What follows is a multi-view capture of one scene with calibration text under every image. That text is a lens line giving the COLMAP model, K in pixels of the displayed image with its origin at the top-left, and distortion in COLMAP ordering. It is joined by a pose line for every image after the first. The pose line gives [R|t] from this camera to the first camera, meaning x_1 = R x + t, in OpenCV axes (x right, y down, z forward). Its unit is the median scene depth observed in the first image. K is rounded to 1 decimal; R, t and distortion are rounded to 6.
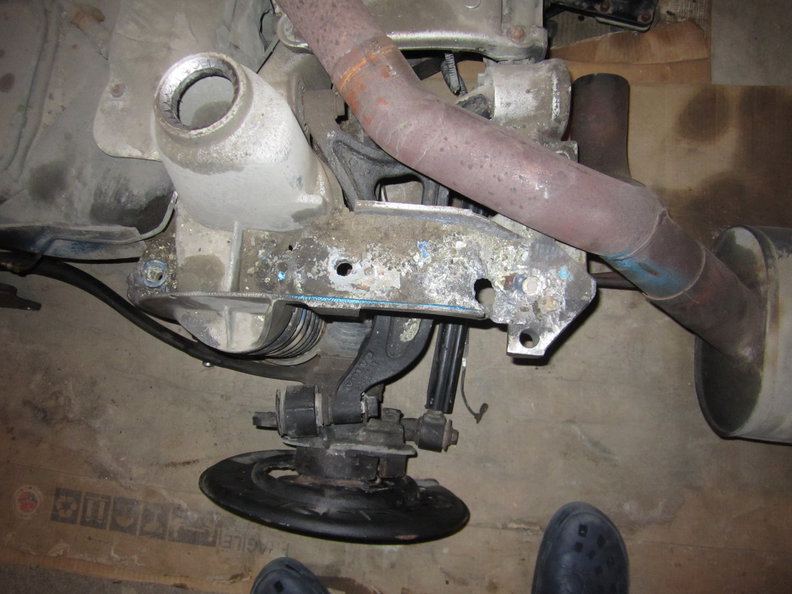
lens RADIAL K [[685.4, 0, 396.0], [0, 685.4, 297.0], [0, 0, 1]] dist [-0.011000, -0.007530]
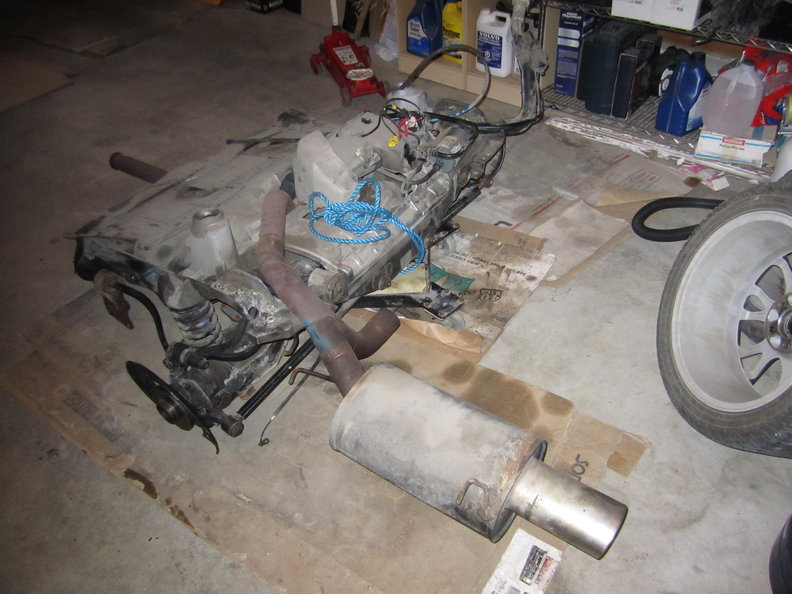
lens RADIAL K [[685.4, 0, 396.0], [0, 685.4, 297.0], [0, 0, 1]] dist [-0.011000, -0.007530]
pose [[0.860472, 0.328710, -0.389278, 1.316817], [-0.495515, 0.717680, -0.489287, 0.790836], [0.118543, 0.613910, 0.780424, -0.821798]]
